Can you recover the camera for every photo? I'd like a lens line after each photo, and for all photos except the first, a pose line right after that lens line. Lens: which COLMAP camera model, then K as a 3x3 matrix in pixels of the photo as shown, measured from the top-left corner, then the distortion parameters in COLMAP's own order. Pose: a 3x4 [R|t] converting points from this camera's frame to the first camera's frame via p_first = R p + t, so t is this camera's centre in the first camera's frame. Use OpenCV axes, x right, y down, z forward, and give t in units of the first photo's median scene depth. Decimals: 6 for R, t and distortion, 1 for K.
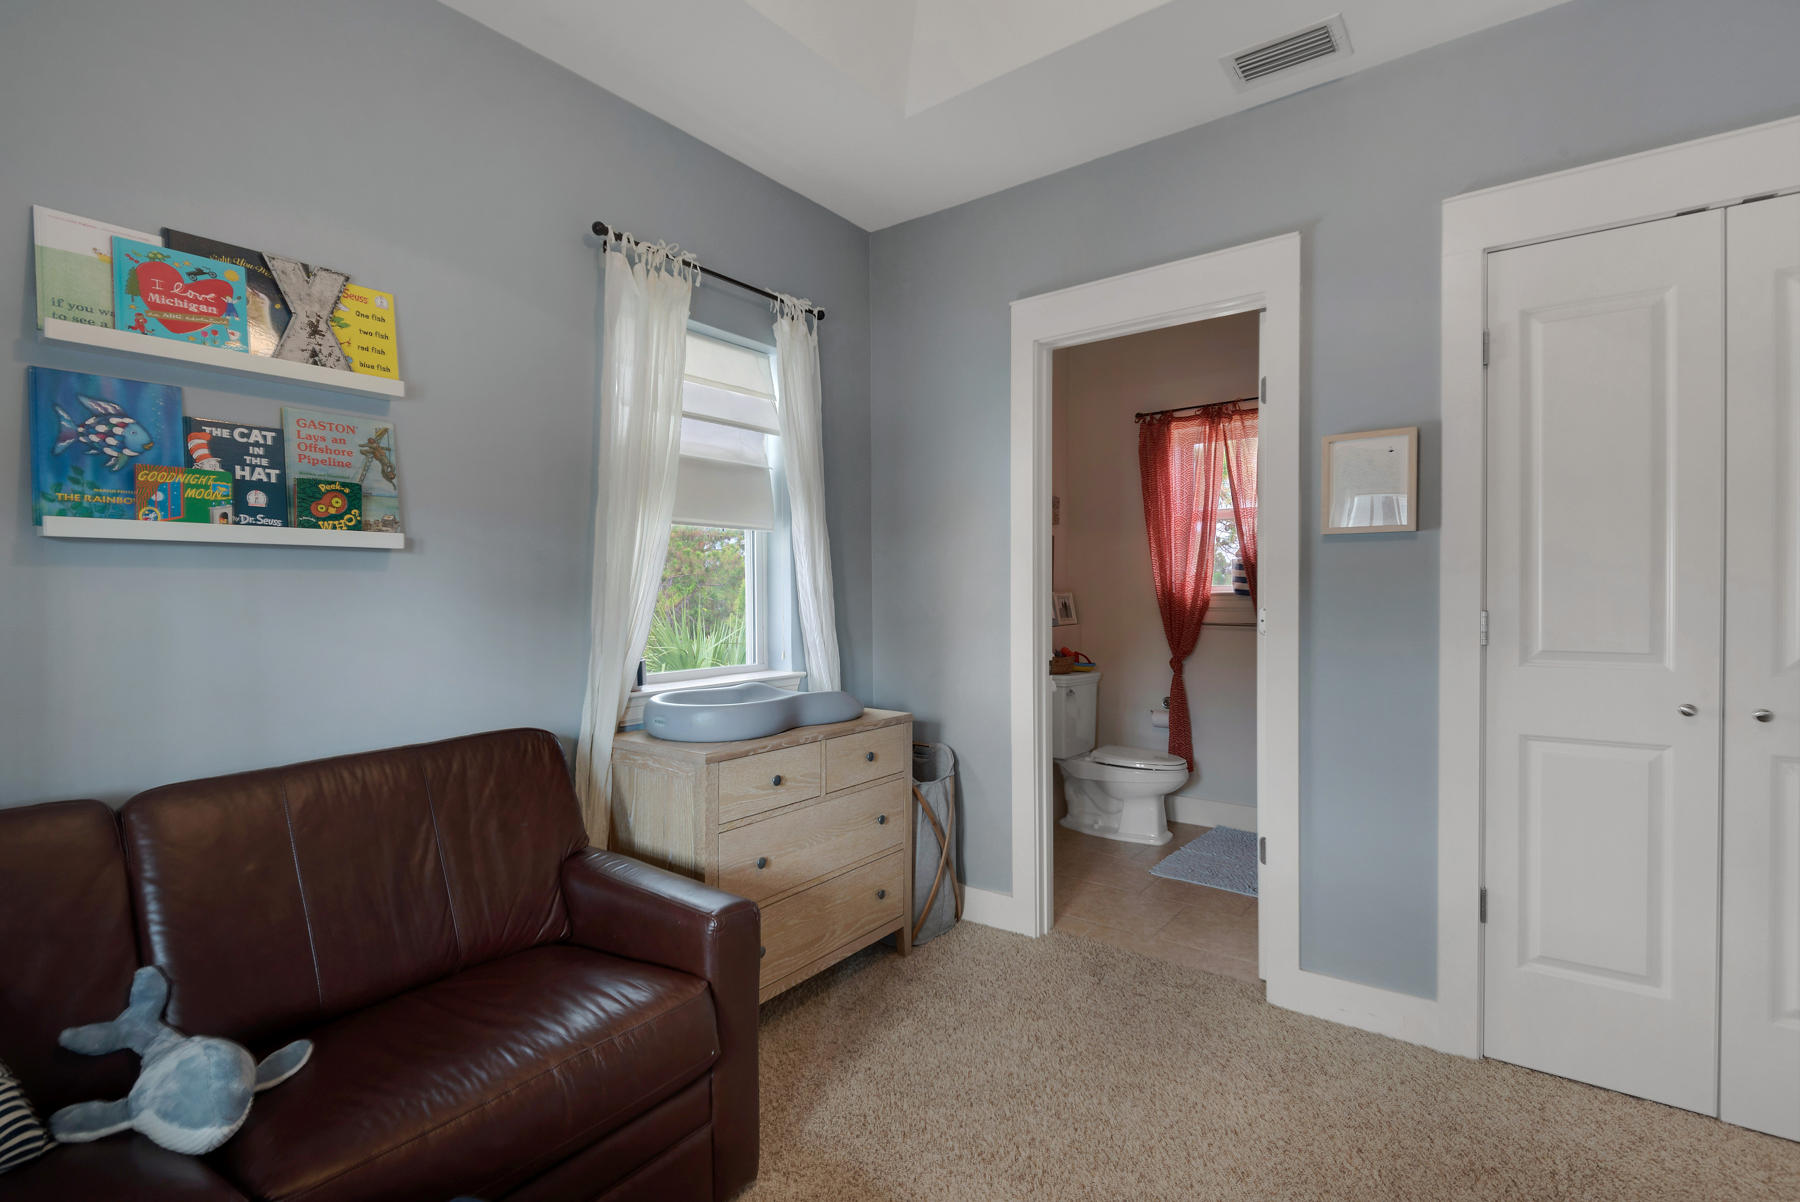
lens RADIAL K [[828.4, 0, 890.9], [0, 828.4, 599.8], [0, 0, 1]] dist [0.003315, -0.008843]
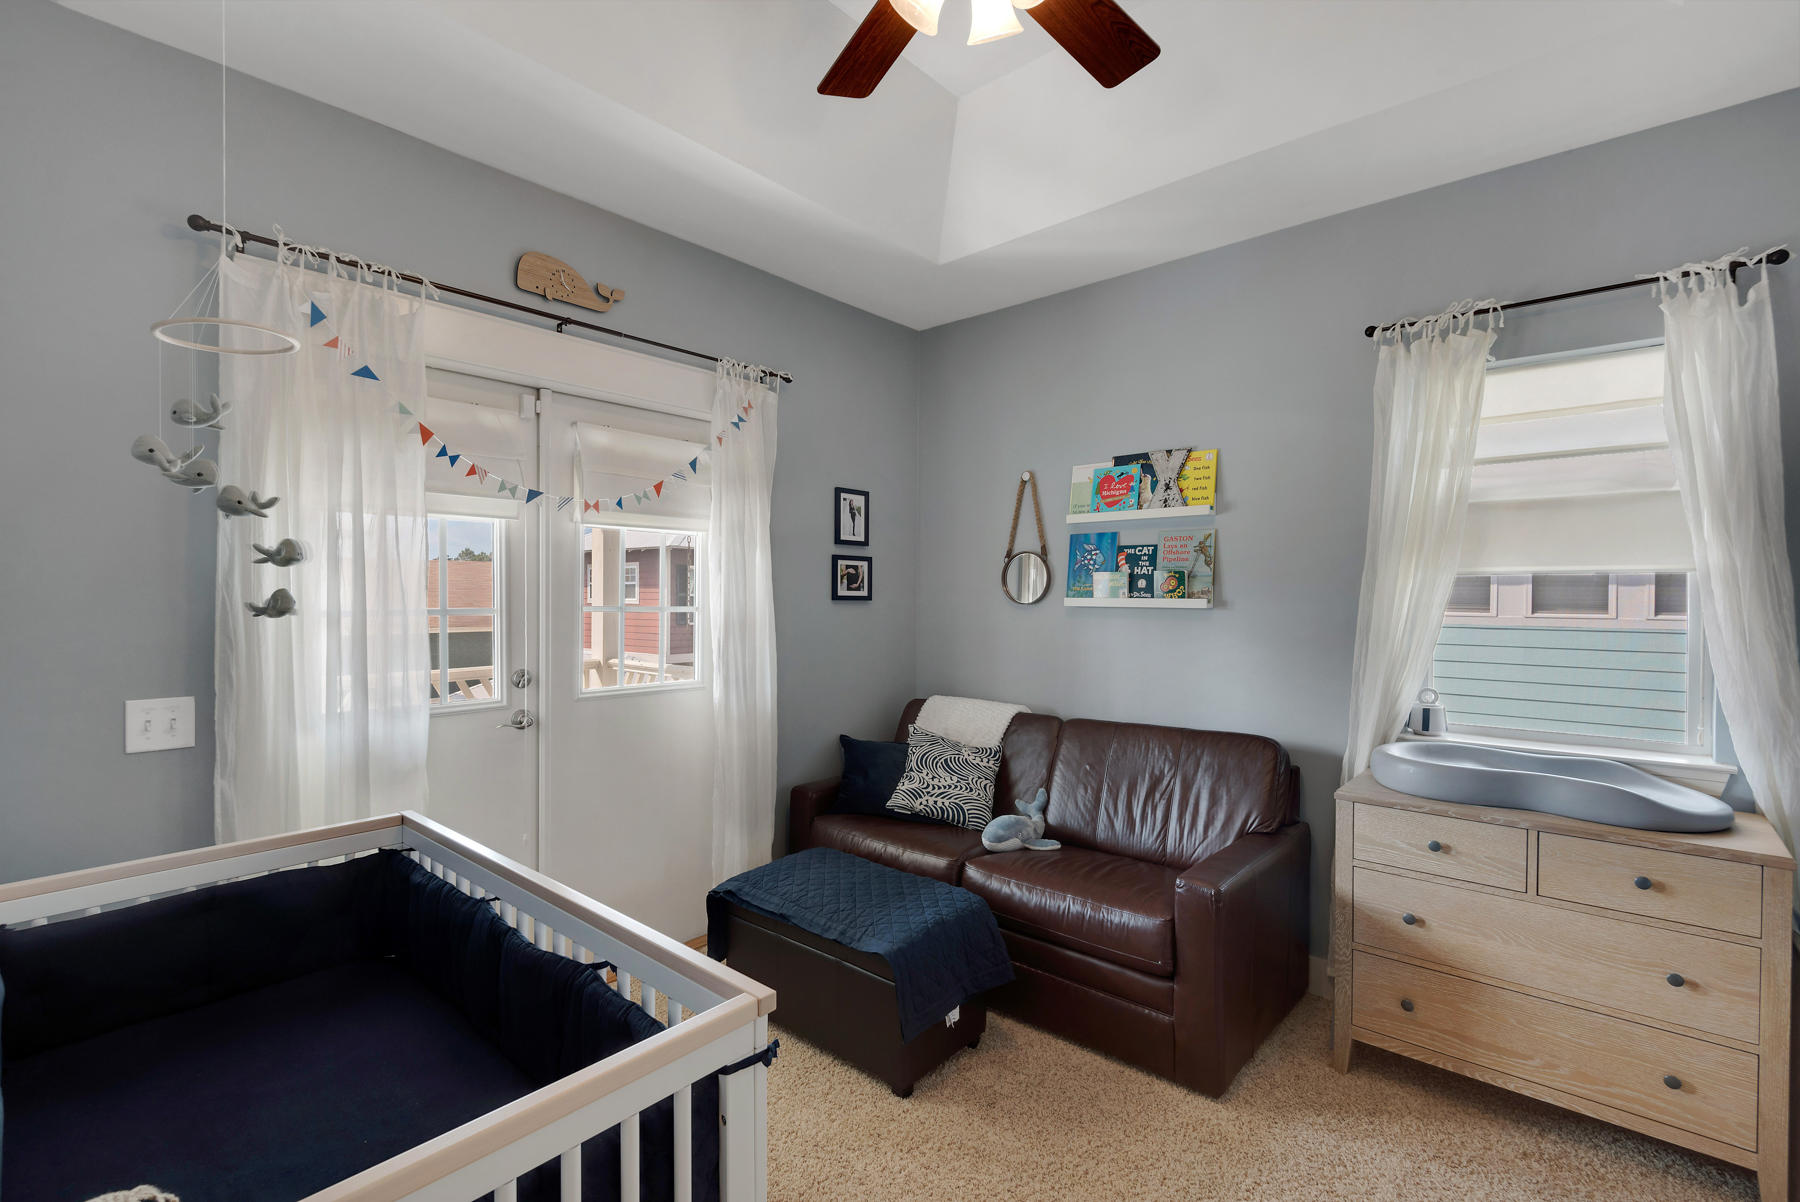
lens RADIAL K [[803.0, 0, 900.0], [0, 803.0, 601.0], [0, 0, 1]] dist [0.036967, -0.023160]
pose [[-0.068811, 0.016232, -0.997498, 1.073880], [-0.011777, 0.999785, 0.017081, -0.100908], [0.997560, 0.012923, -0.068605, 0.537762]]
